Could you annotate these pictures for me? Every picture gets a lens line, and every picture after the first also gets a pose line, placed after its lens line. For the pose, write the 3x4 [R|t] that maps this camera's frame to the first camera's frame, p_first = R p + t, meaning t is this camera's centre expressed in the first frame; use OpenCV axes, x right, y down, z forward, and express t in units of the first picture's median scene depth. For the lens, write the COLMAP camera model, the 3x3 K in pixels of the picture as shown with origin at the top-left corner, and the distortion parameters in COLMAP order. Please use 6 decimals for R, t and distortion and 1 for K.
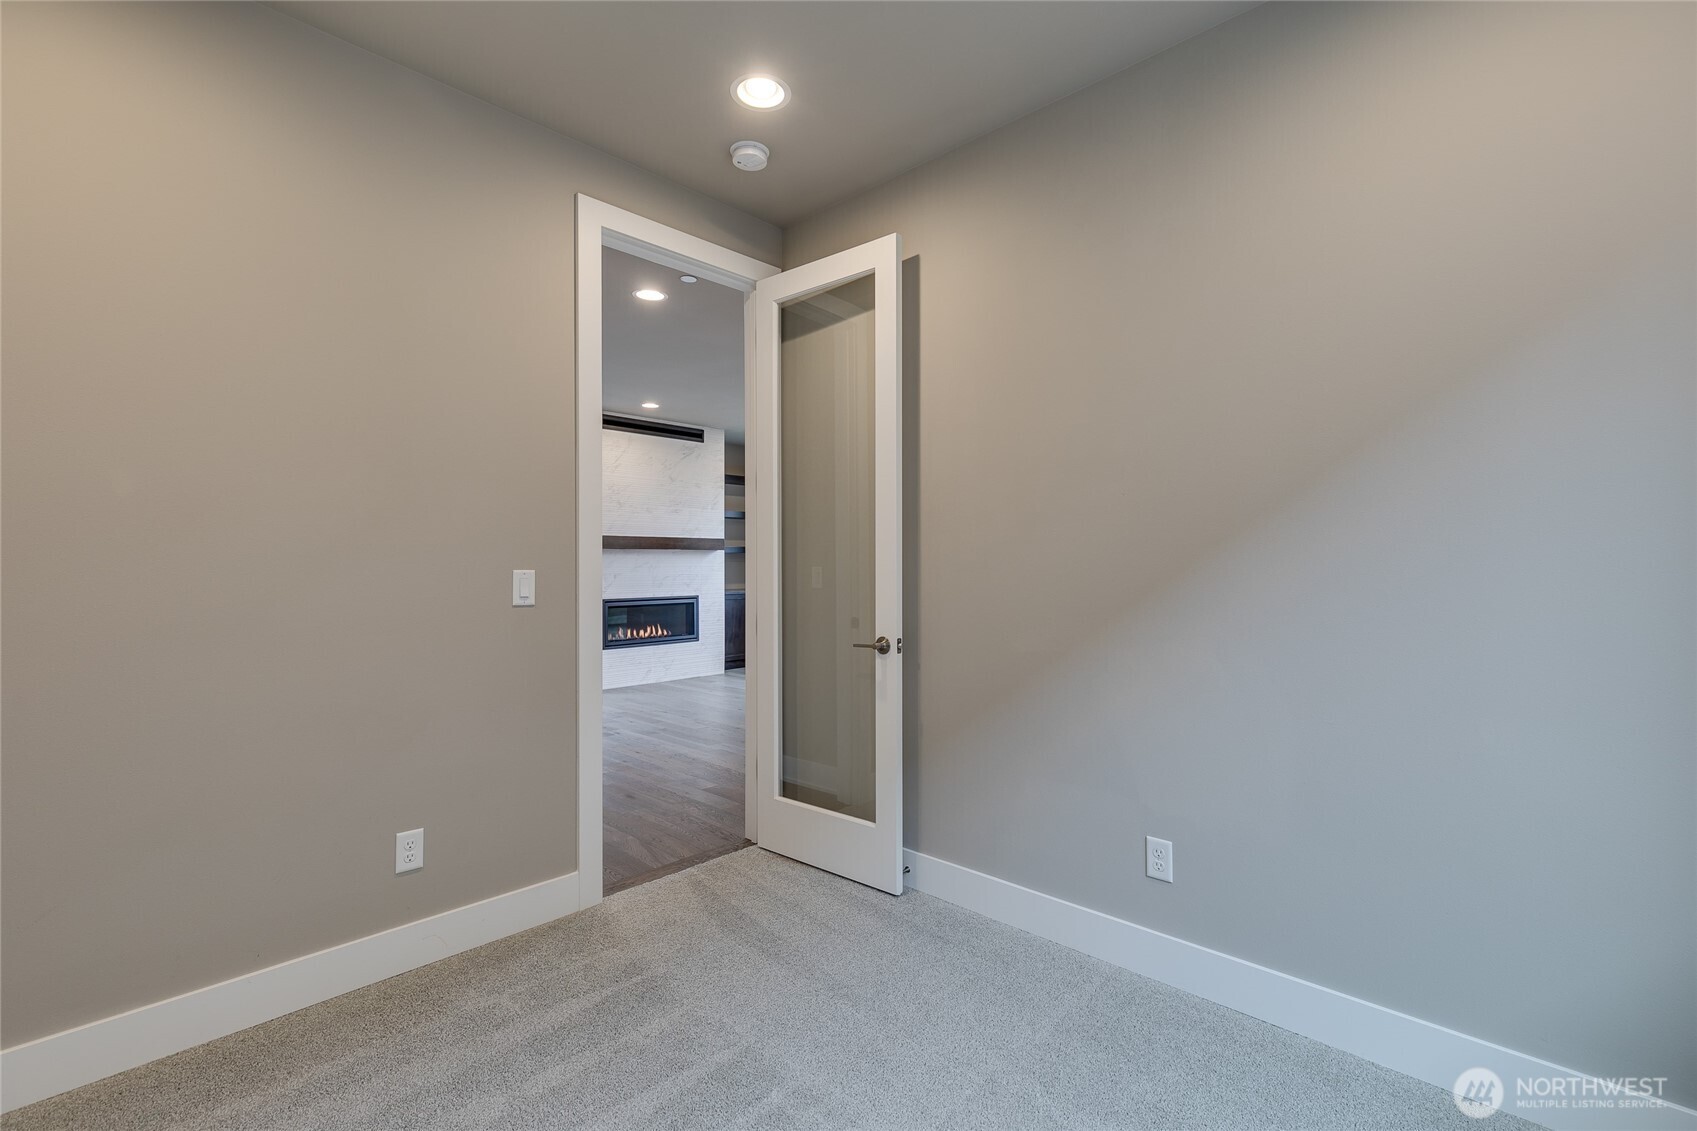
lens RADIAL K [[706.4, 0, 817.7], [0, 706.4, 565.1], [0, 0, 1]] dist [0.000413, 0.000007]
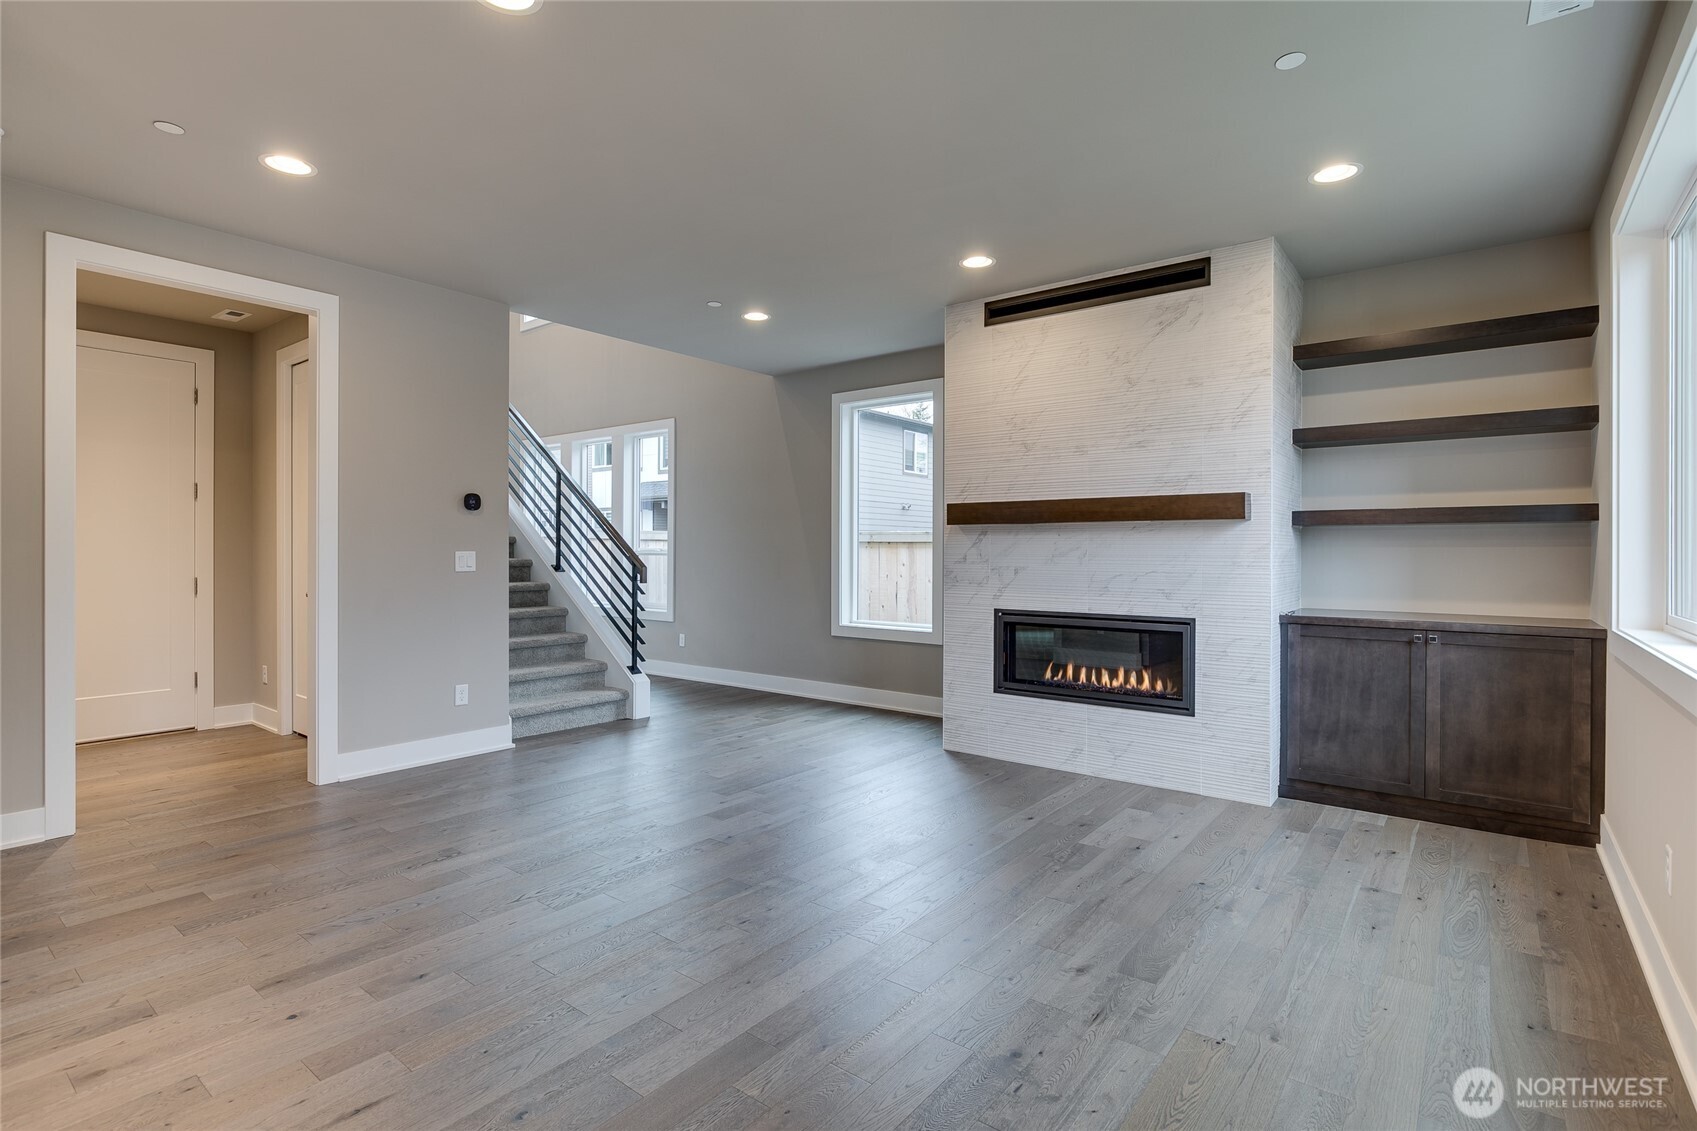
lens RADIAL K [[816.8, 0, 855.2], [0, 816.8, 553.8], [0, 0, 1]] dist [-0.001151, -0.000693]
pose [[0.135789, 0.006476, -0.990717, 0.340003], [-0.004735, 0.999971, 0.005887, -0.001764], [0.990726, 0.003892, 0.135816, 0.721901]]
